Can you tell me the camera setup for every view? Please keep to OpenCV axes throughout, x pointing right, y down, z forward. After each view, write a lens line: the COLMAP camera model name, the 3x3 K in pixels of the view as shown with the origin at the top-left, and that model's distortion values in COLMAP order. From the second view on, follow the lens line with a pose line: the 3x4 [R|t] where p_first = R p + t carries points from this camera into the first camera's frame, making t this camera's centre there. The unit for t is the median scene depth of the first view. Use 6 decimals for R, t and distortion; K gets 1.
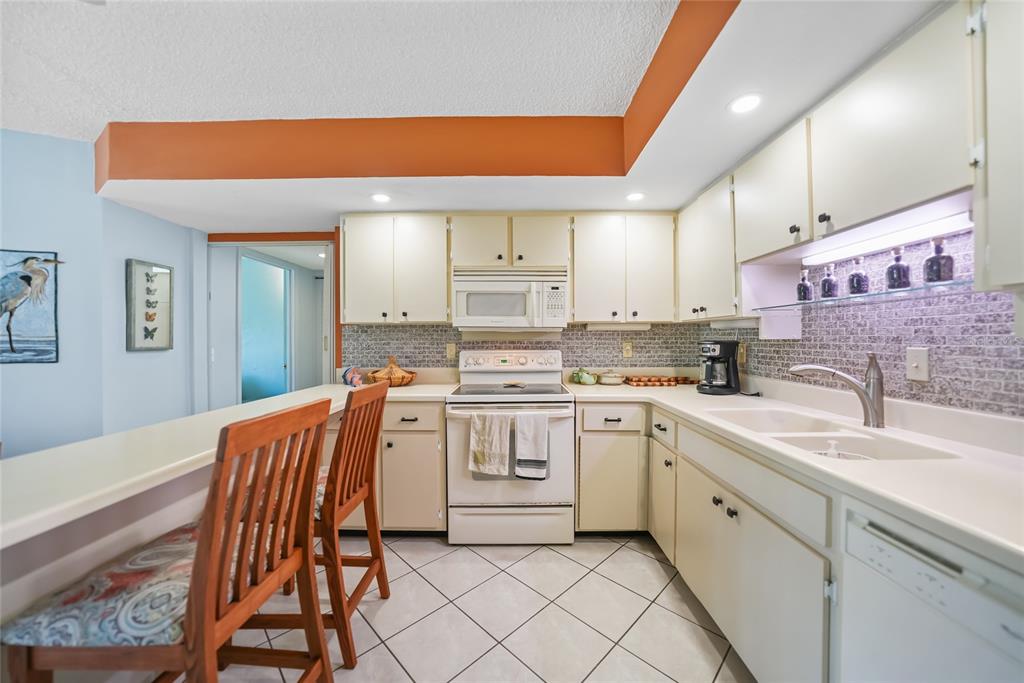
lens RADIAL K [[369.2, 0, 514.5], [0, 369.2, 342.7], [0, 0, 1]] dist [-0.009616, 0.000104]
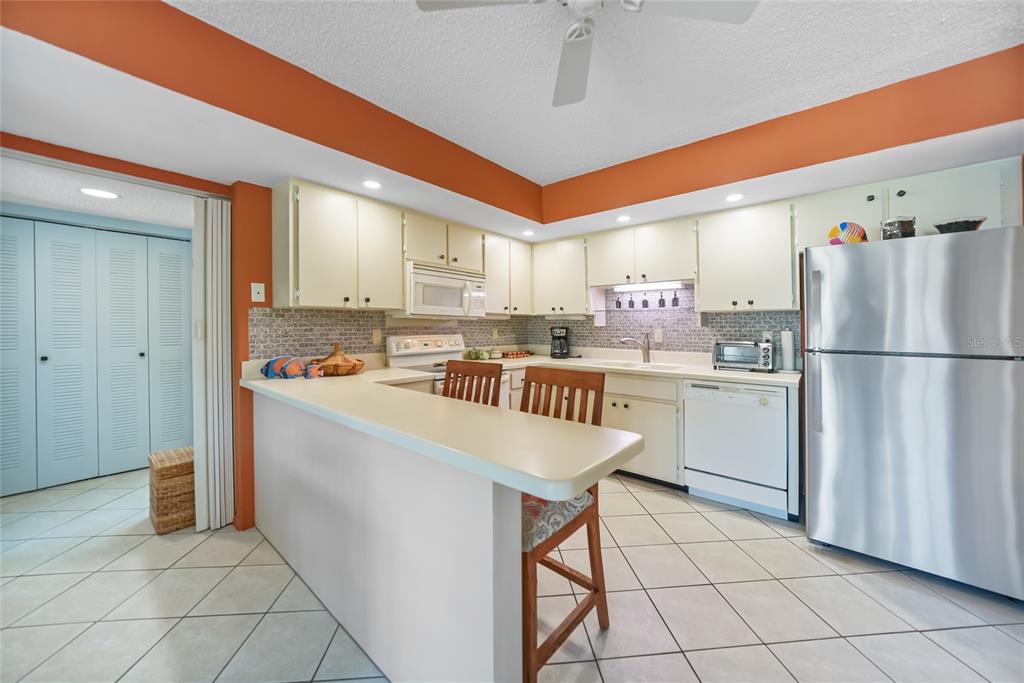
lens RADIAL K [[369.2, 0, 519.9], [0, 369.2, 321.9], [0, 0, 1]] dist [-0.009616, 0.000104]
pose [[0.641092, 0.011617, 0.767376, -0.792031], [0.002920, 0.999841, -0.017576, 0.000287], [-0.767459, 0.013508, 0.640956, 0.041931]]
